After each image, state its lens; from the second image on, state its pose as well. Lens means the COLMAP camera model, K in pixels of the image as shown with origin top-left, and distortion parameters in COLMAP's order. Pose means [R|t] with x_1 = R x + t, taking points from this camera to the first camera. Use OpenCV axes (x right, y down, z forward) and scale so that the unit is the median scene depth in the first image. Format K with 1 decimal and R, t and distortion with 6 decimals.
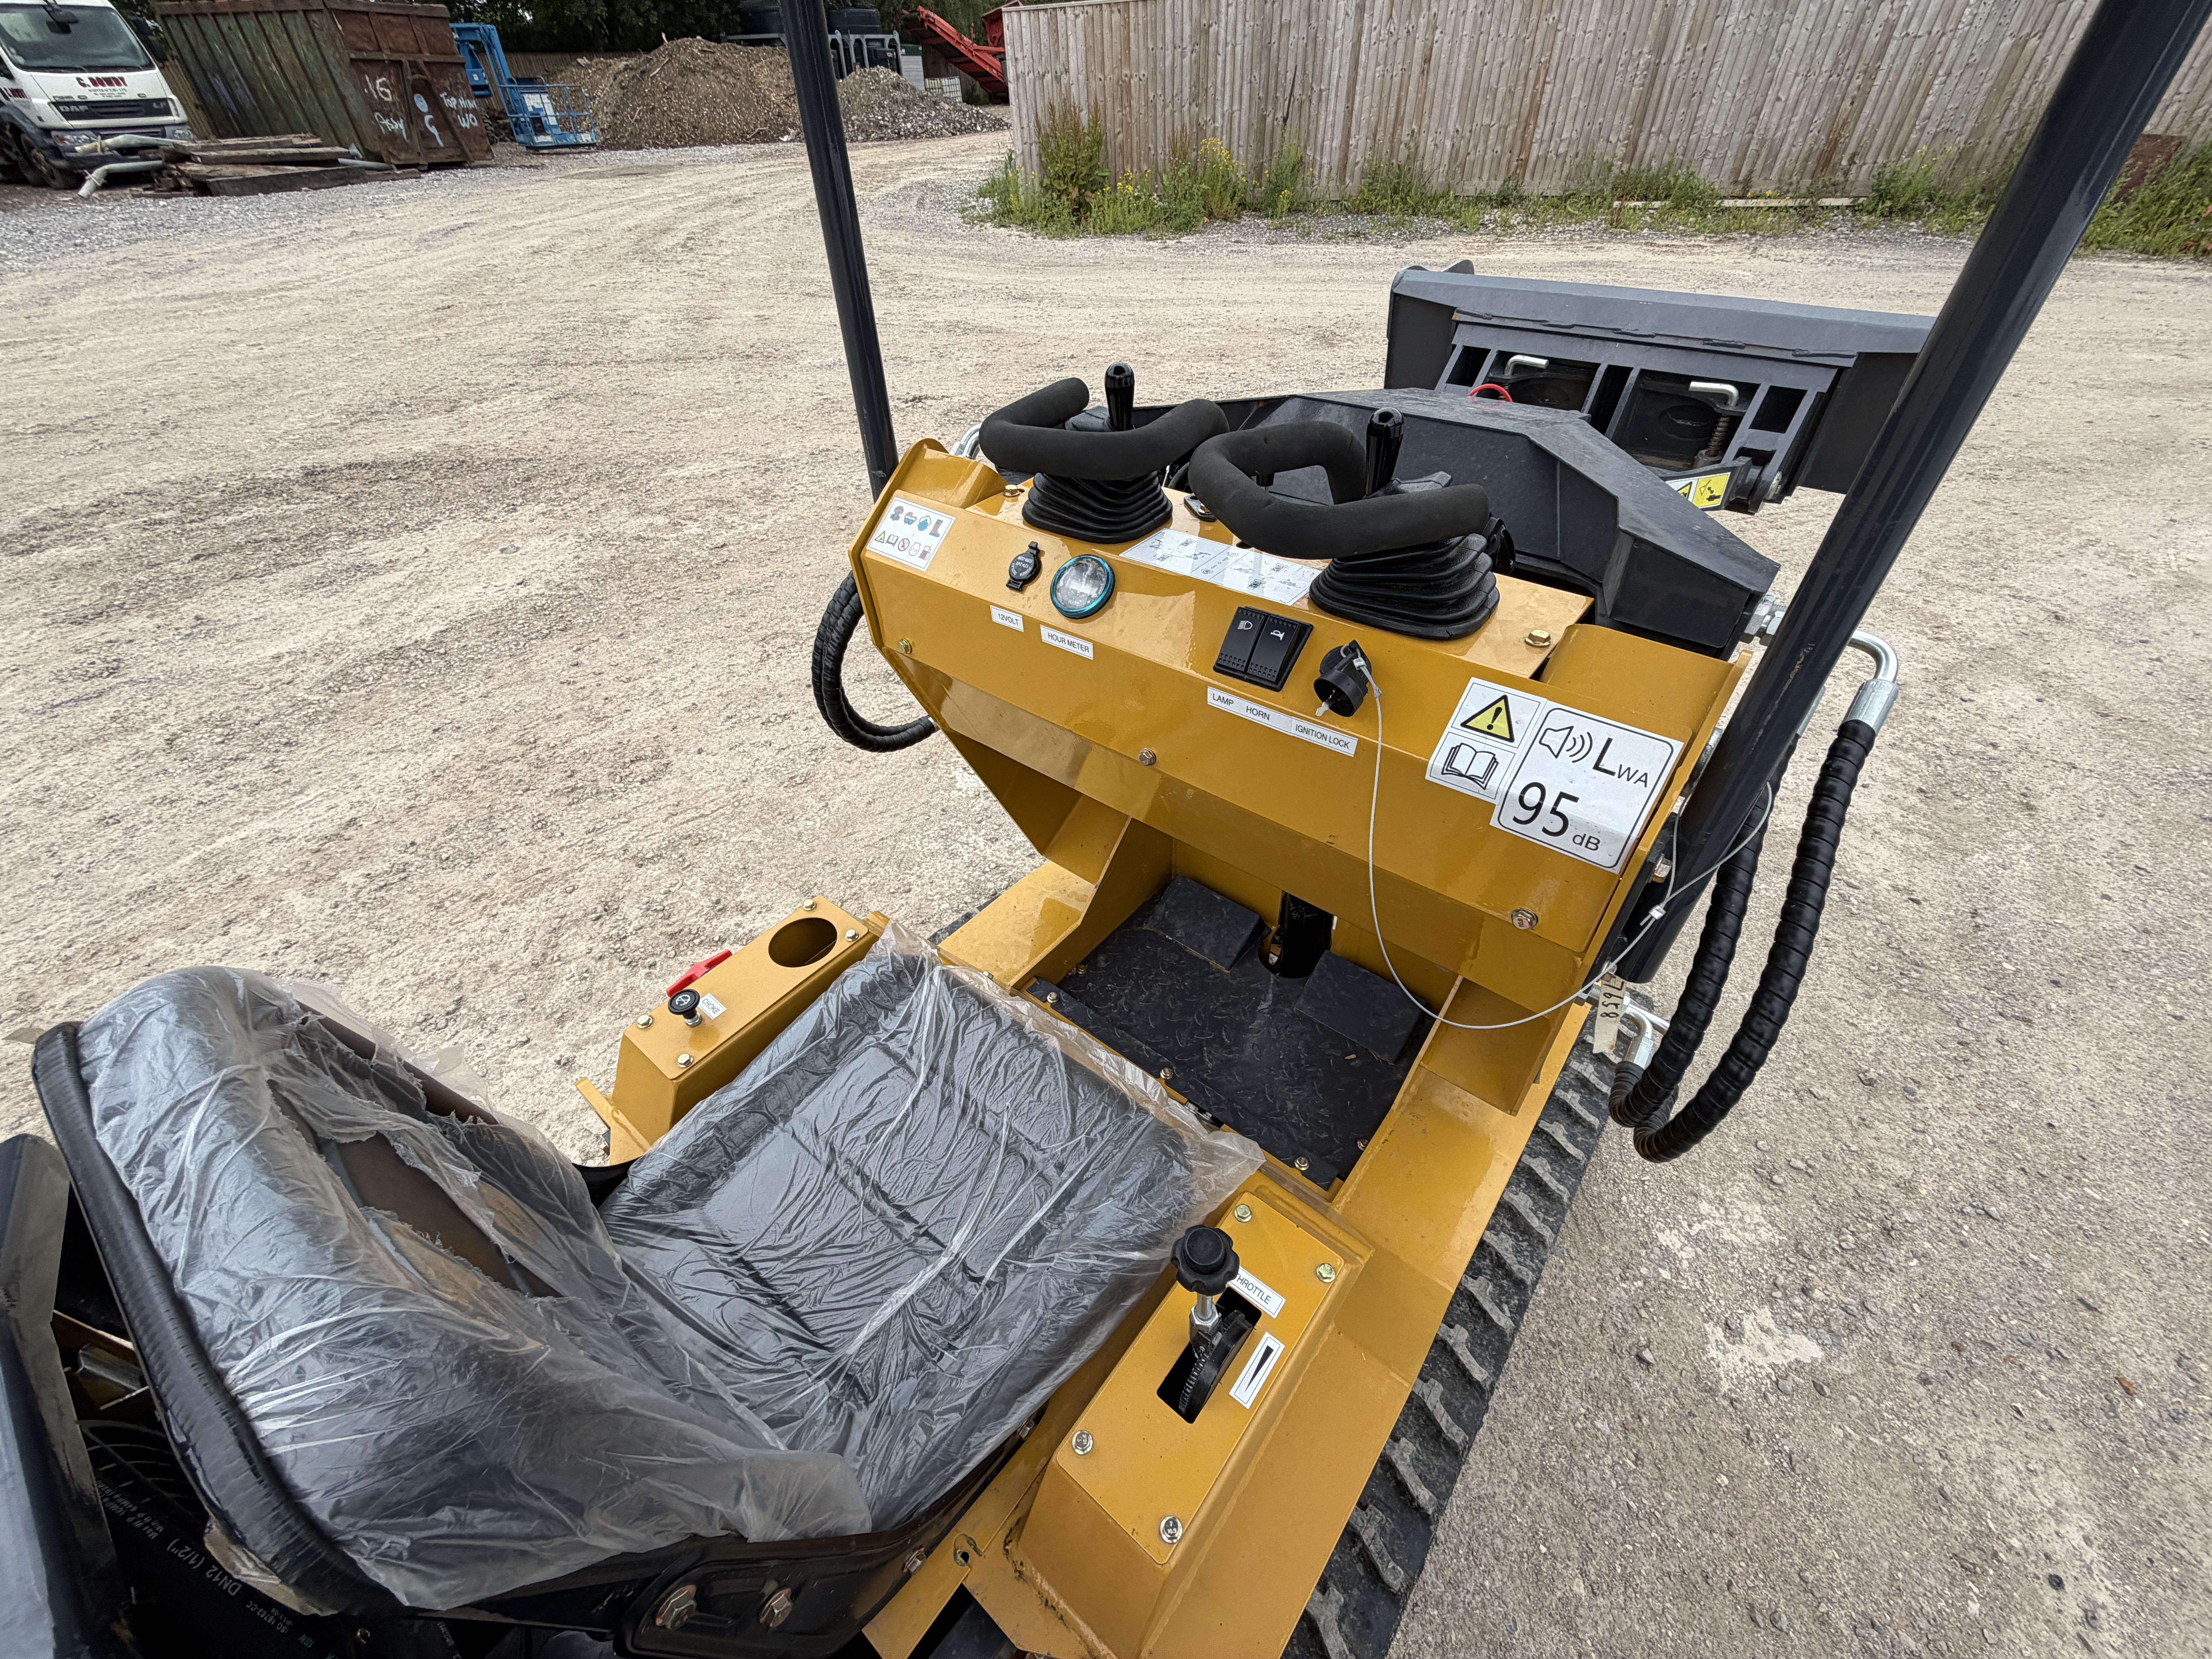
lens RADIAL K [[875.1, 0, 1098.1], [0, 875.1, 827.0], [0, 0, 1]] dist [-0.001215, -0.000188]
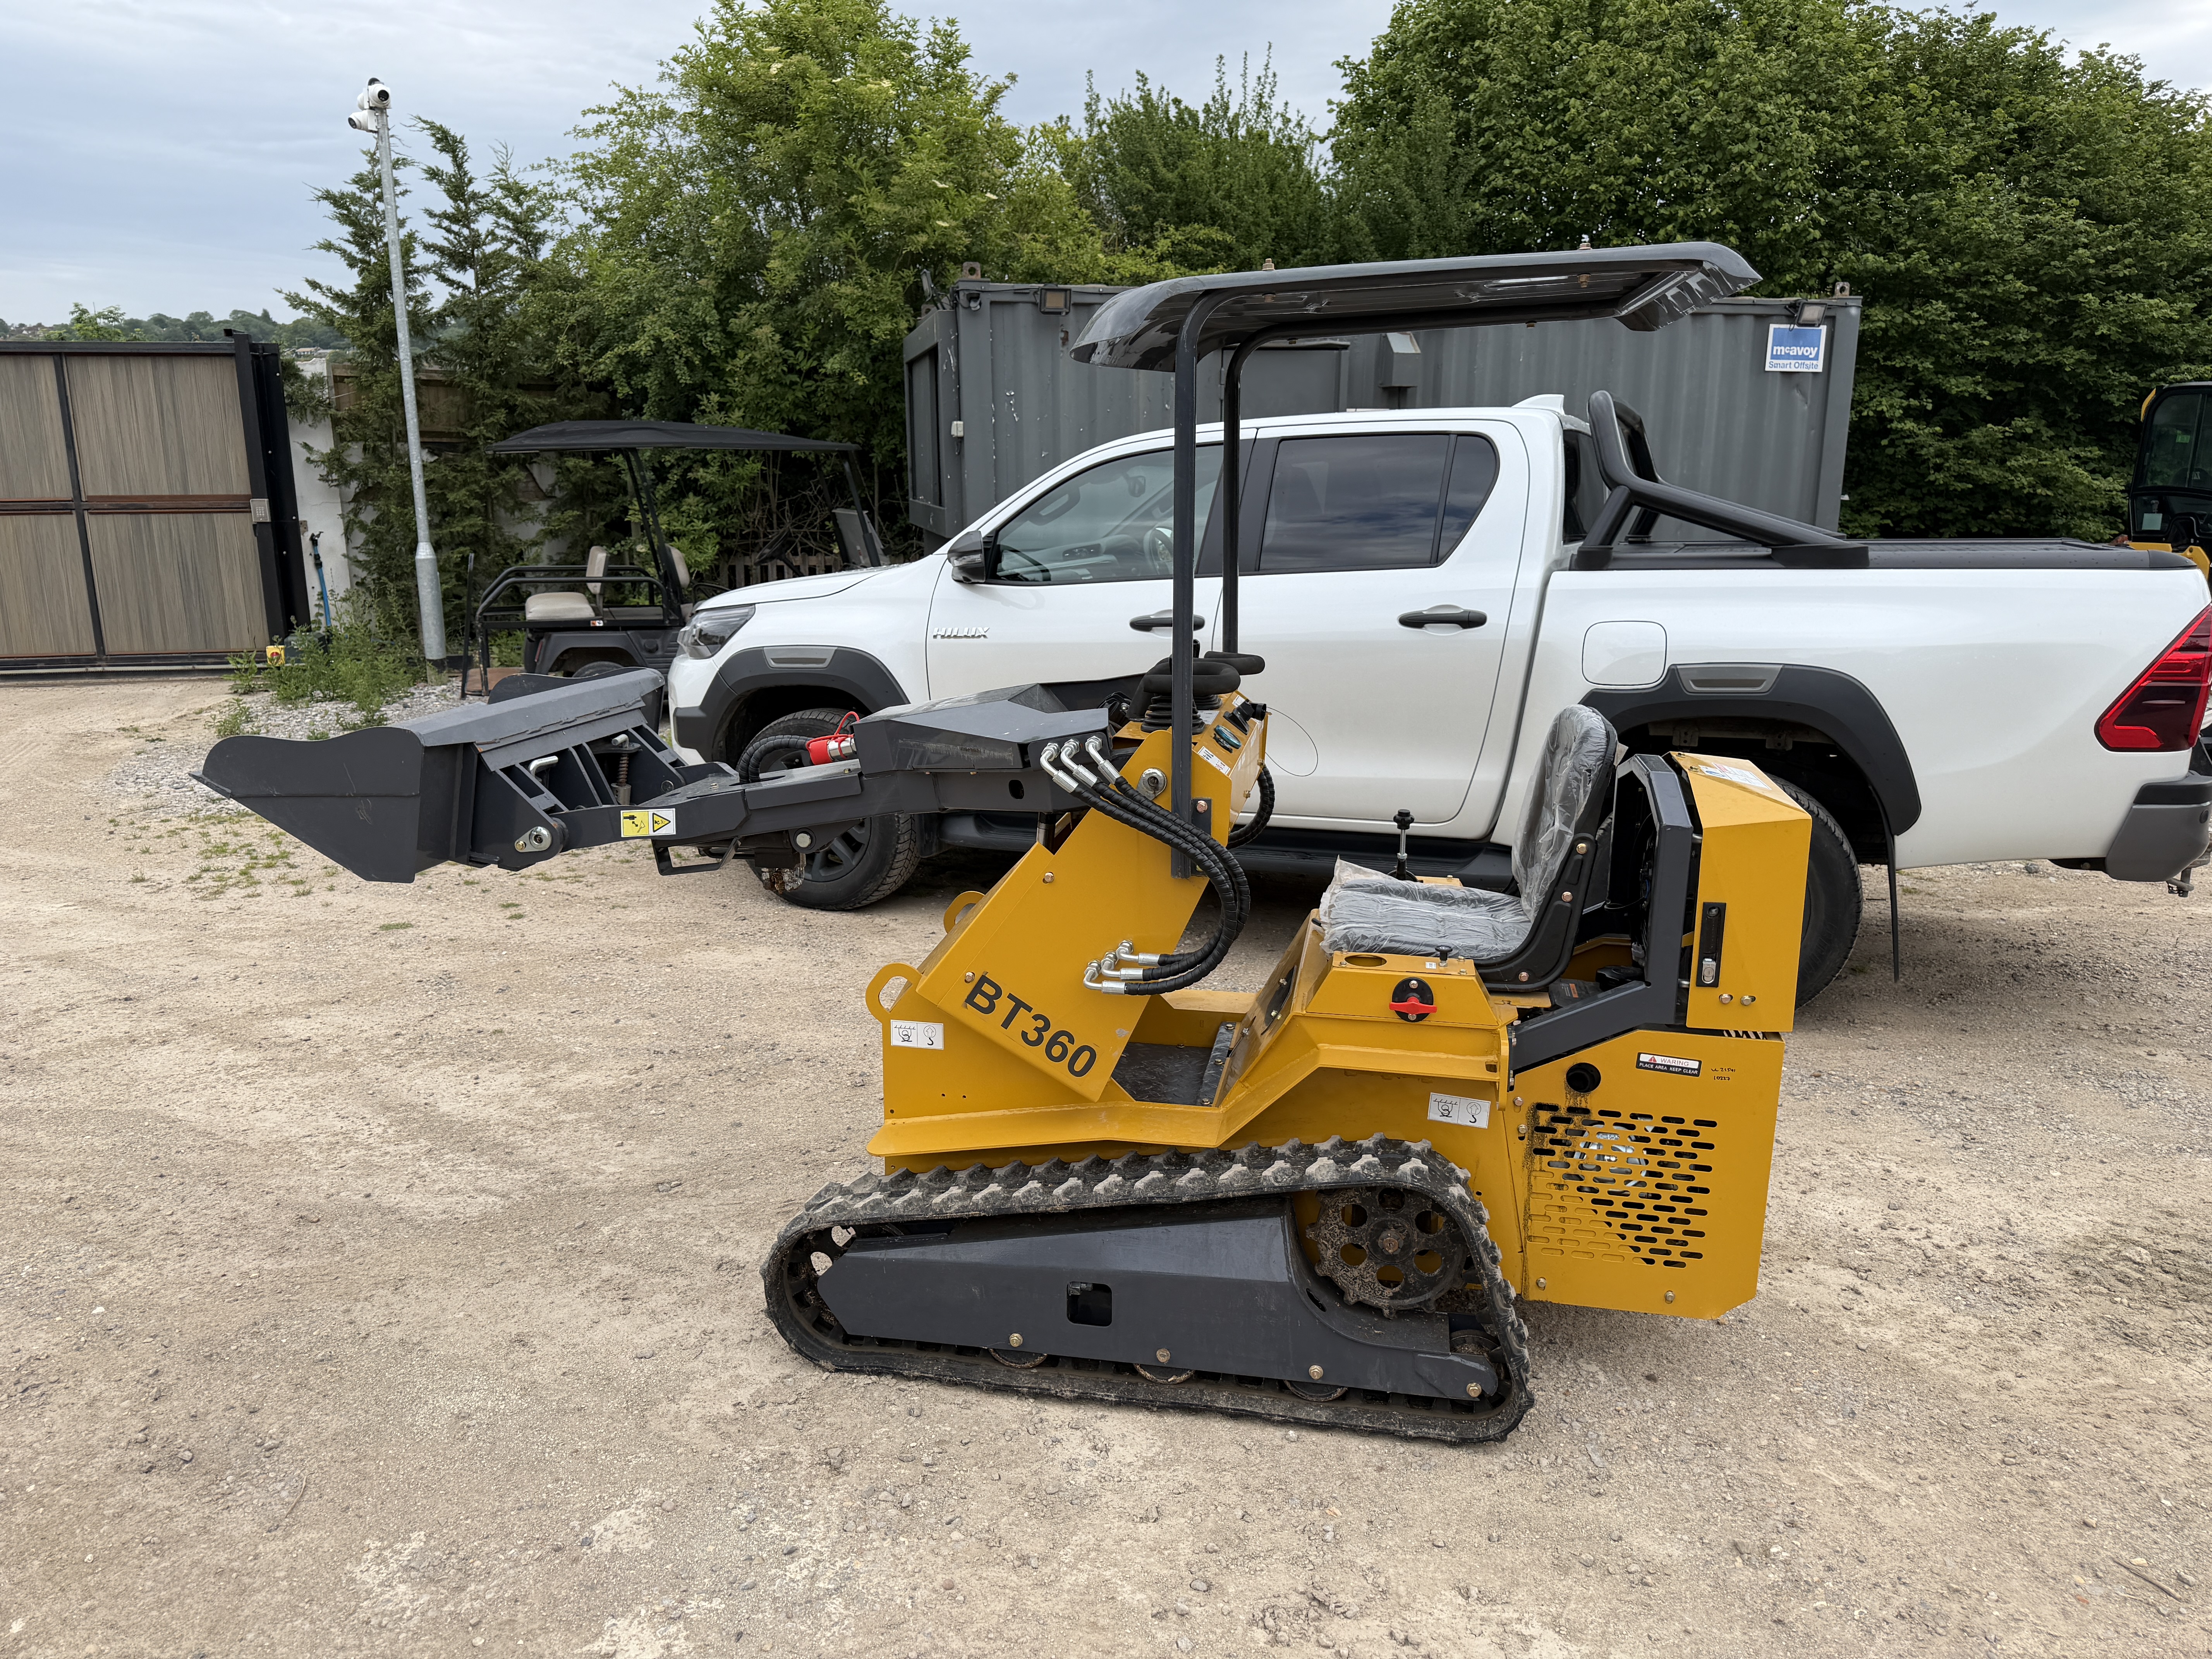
lens RADIAL K [[1556.1, 0, 1106.0], [0, 1556.1, 829.5], [0, 0, 1]] dist [0.099716, -0.124310]
pose [[-0.479112, -0.162295, 0.862619, -0.237533], [0.583308, 0.675493, 0.451067, -0.148234], [-0.655899, 0.719284, -0.228969, 0.164813]]
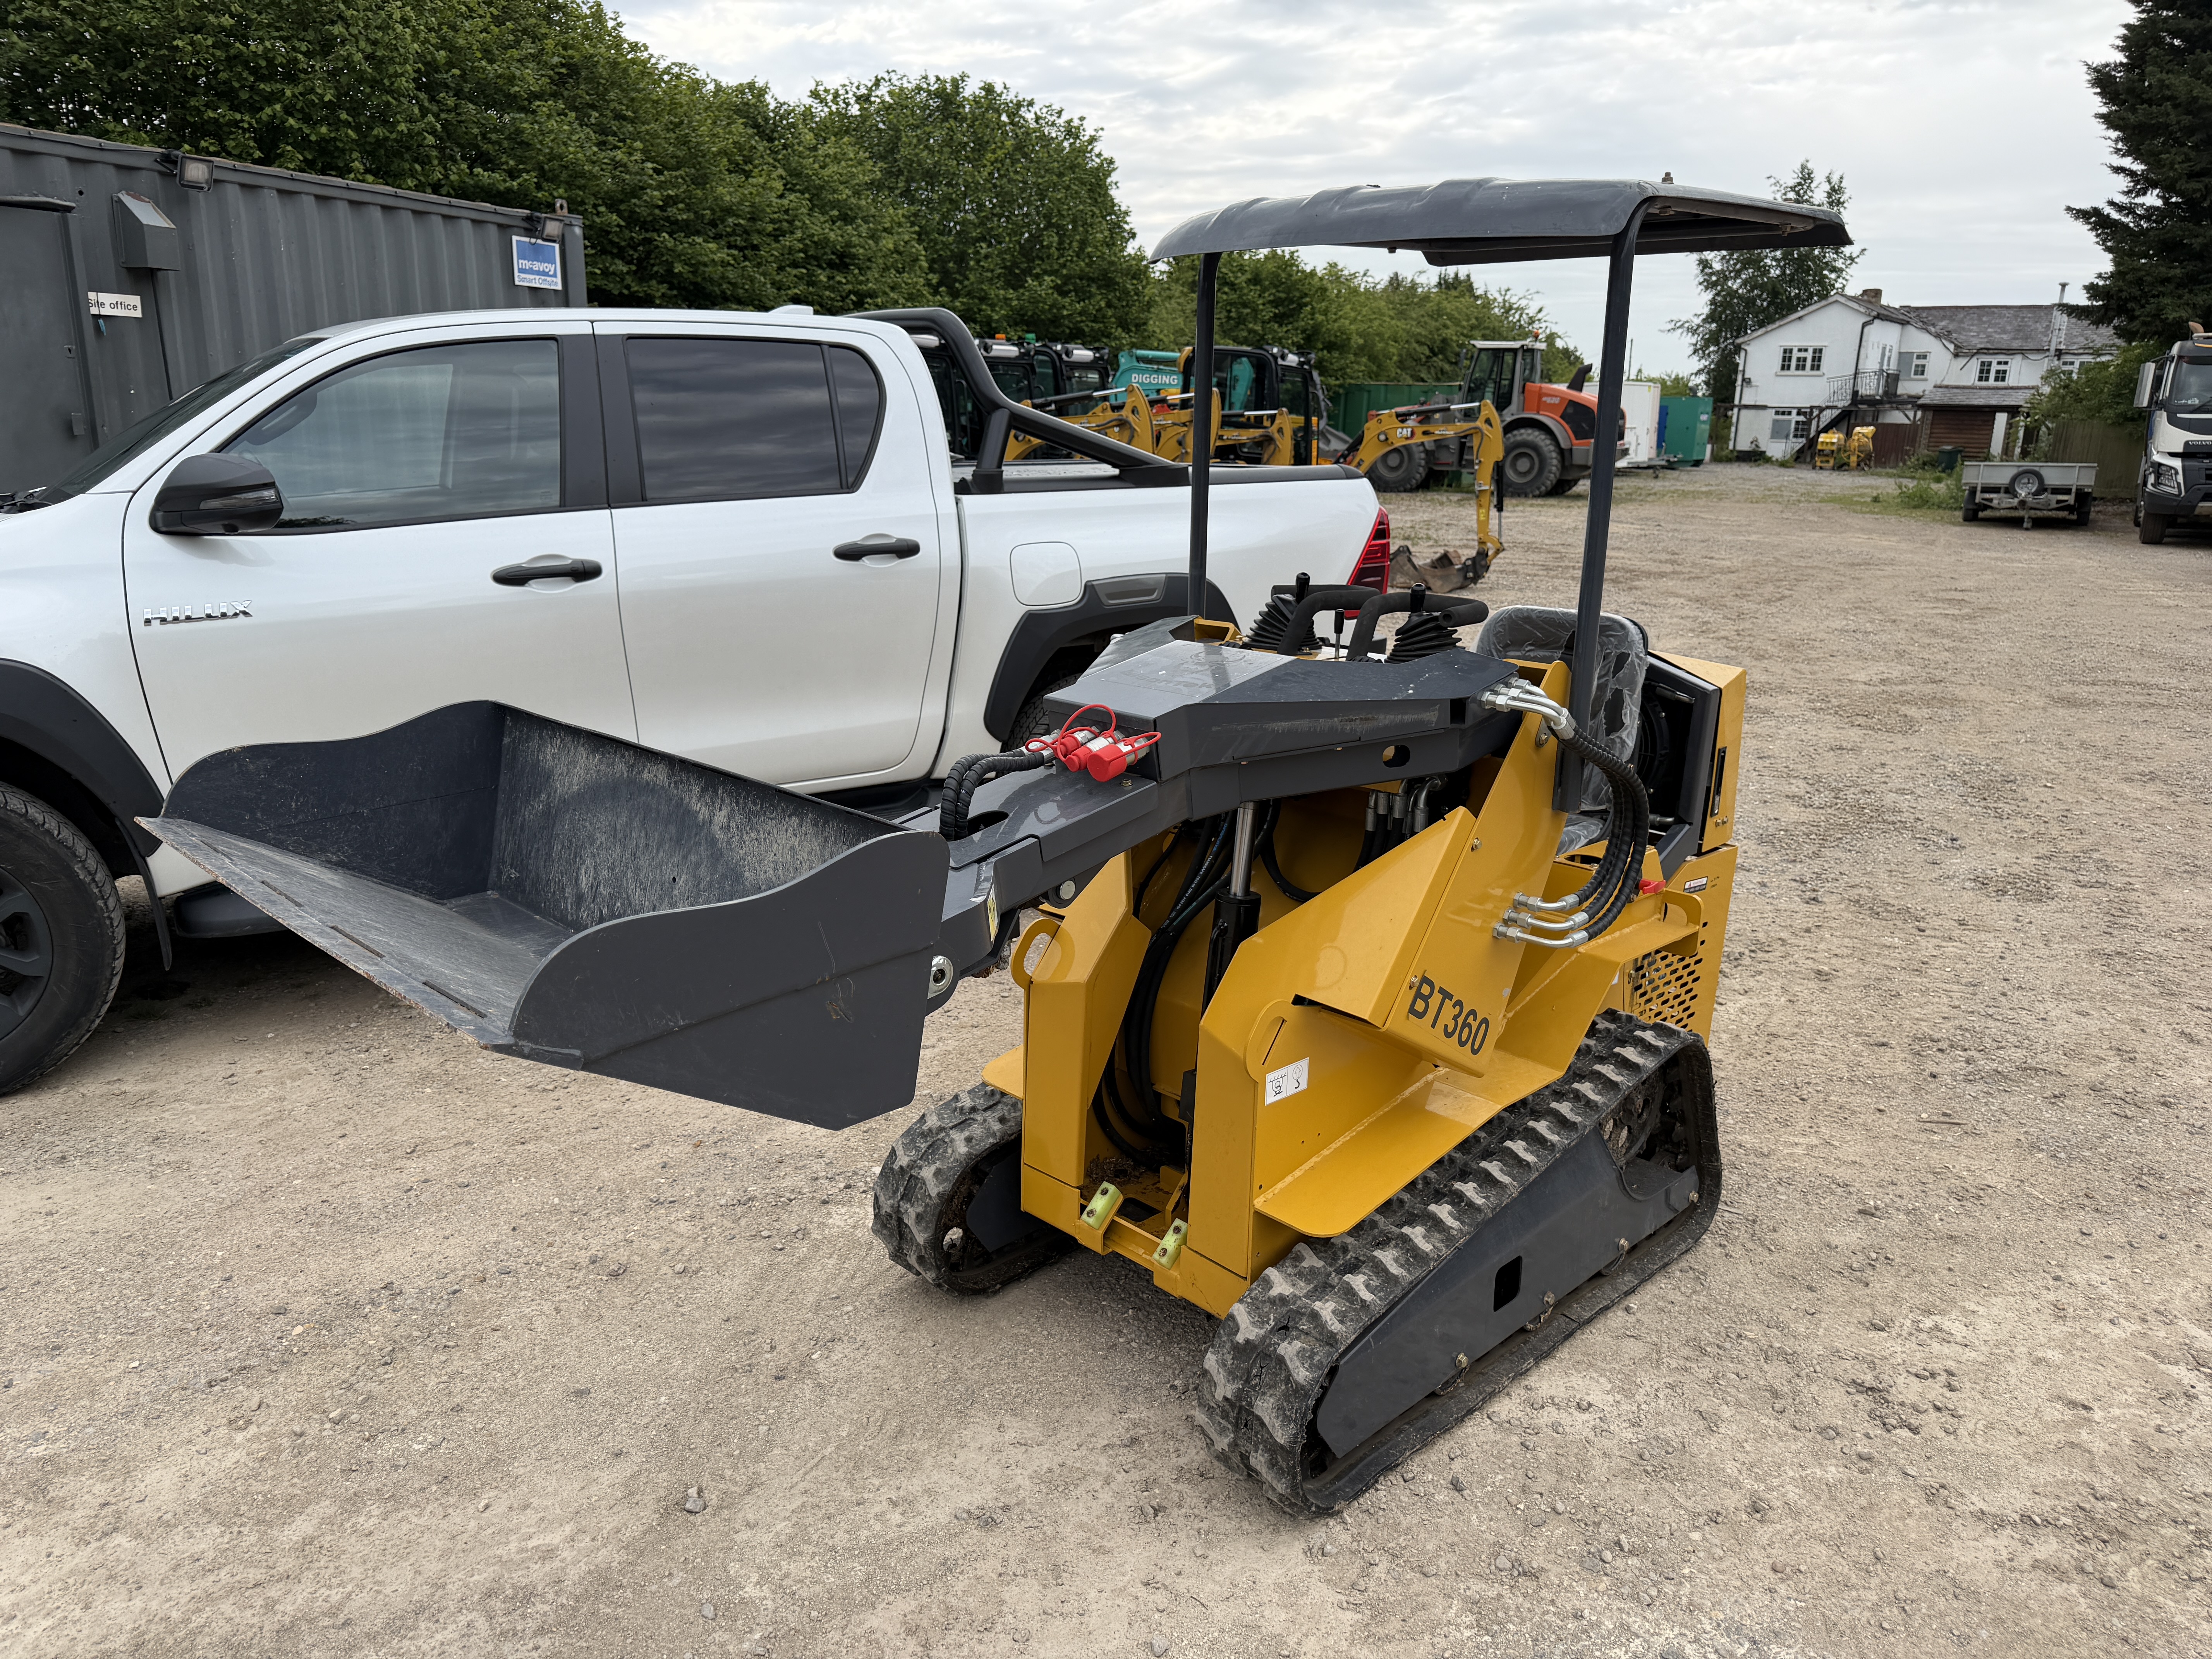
lens RADIAL K [[1568.9, 0, 1106.0], [0, 1568.9, 829.5], [0, 0, 1]] dist [0.067094, -0.079086]
pose [[-0.995007, -0.013427, 0.098902, 0.026367], [0.073728, 0.569041, 0.818997, -0.229950], [-0.067276, 0.822200, -0.565209, 0.253240]]
